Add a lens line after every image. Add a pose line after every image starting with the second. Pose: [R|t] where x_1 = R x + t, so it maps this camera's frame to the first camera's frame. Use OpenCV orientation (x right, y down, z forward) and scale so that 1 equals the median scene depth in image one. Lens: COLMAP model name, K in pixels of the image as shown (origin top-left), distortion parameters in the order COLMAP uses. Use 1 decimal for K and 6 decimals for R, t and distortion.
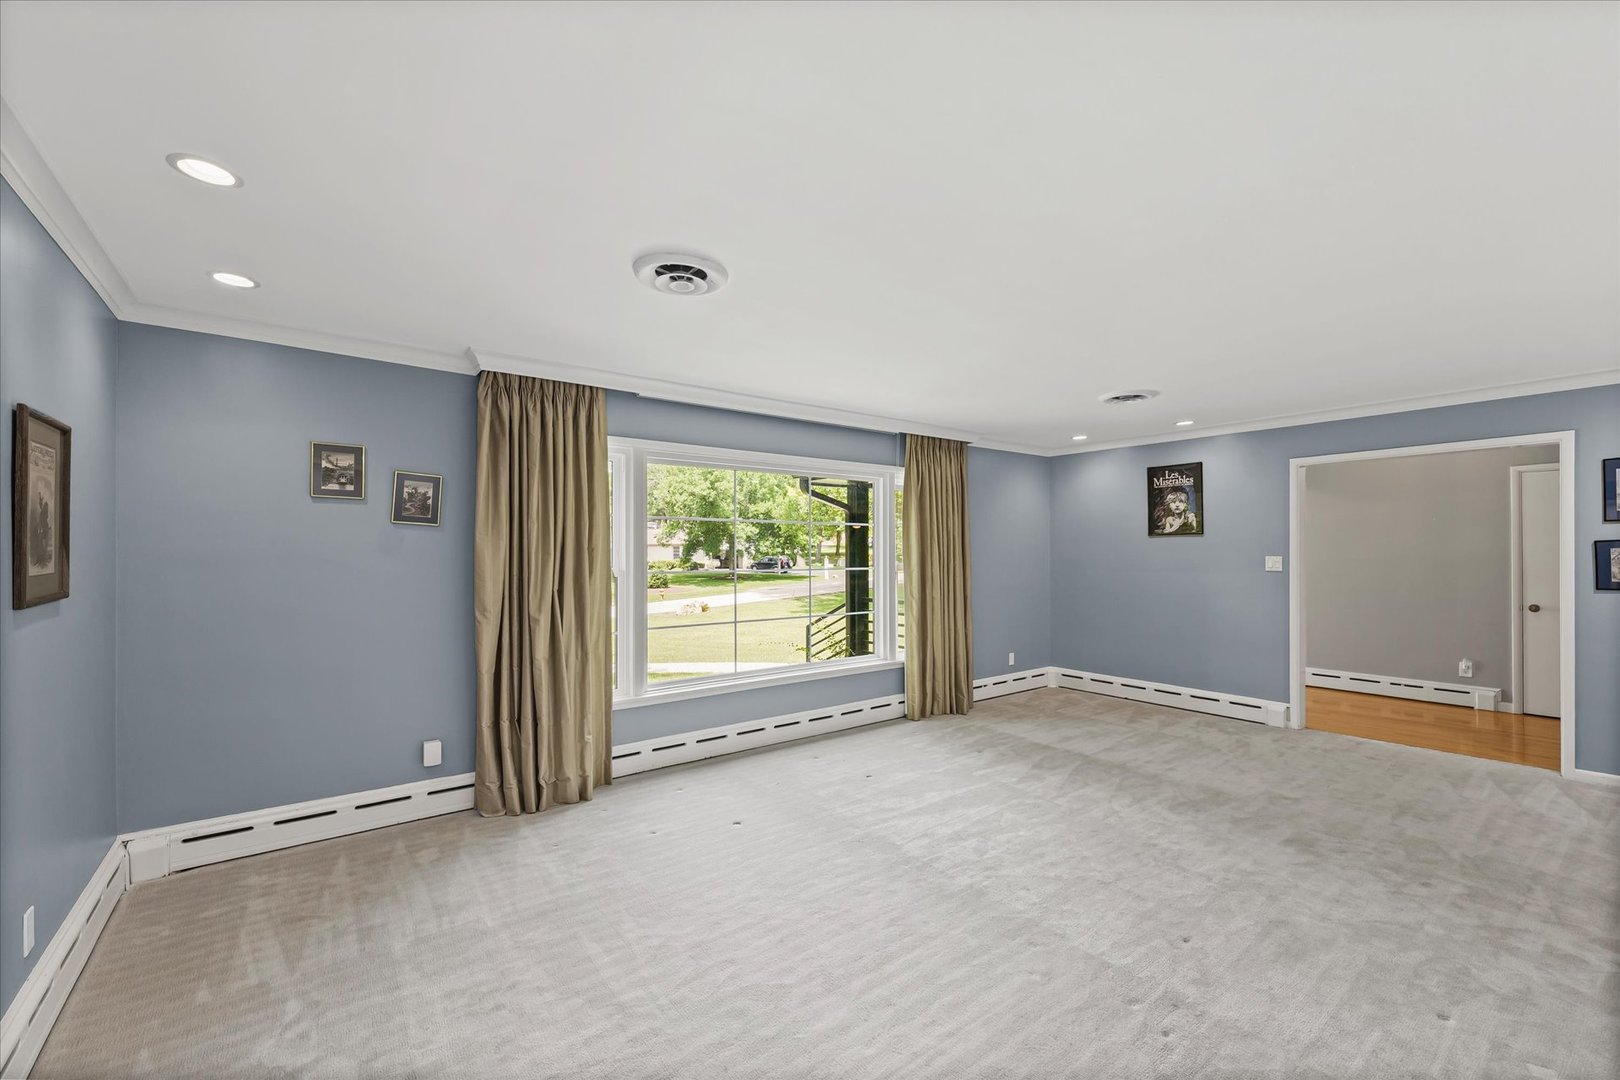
lens RADIAL K [[659.6, 0, 810.0], [0, 659.6, 540.0], [0, 0, 1]] dist [0.000090, 0.000280]
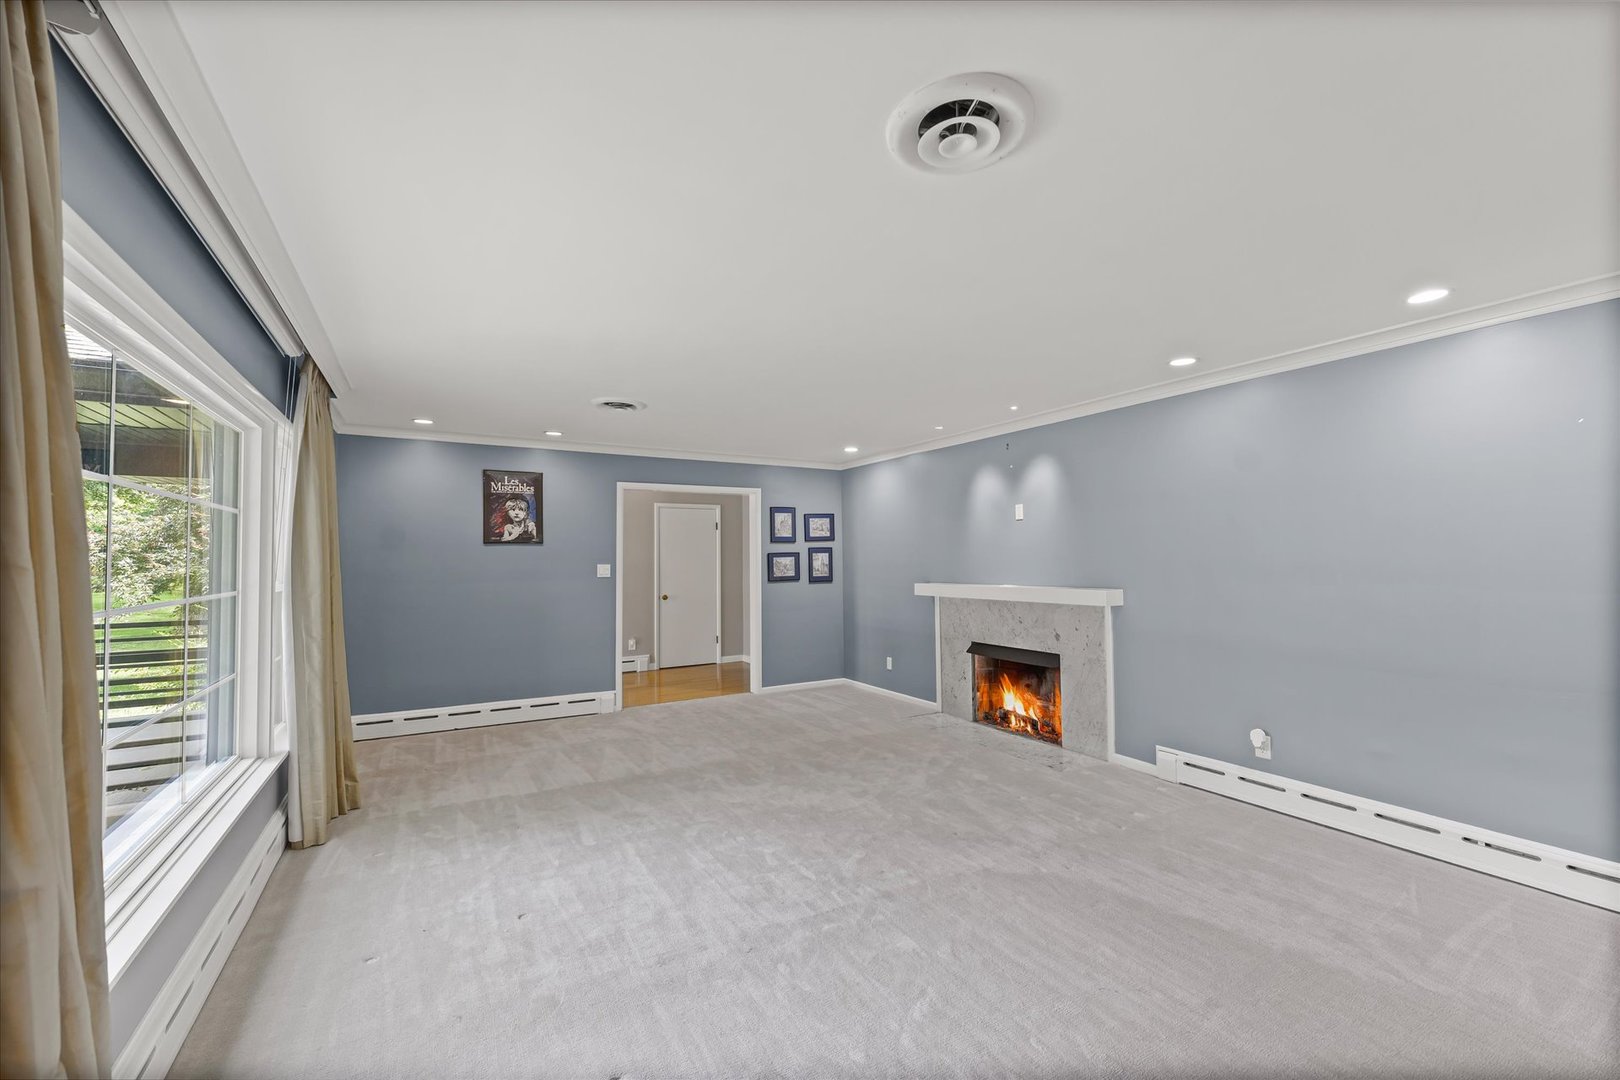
lens RADIAL K [[659.6, 0, 810.0], [0, 659.6, 540.0], [0, 0, 1]] dist [0.000090, 0.000280]
pose [[0.136433, 0.029795, 0.990201, -0.399671], [-0.012255, 0.999522, -0.028386, 0.010624], [-0.990574, -0.008262, 0.136733, 0.507667]]
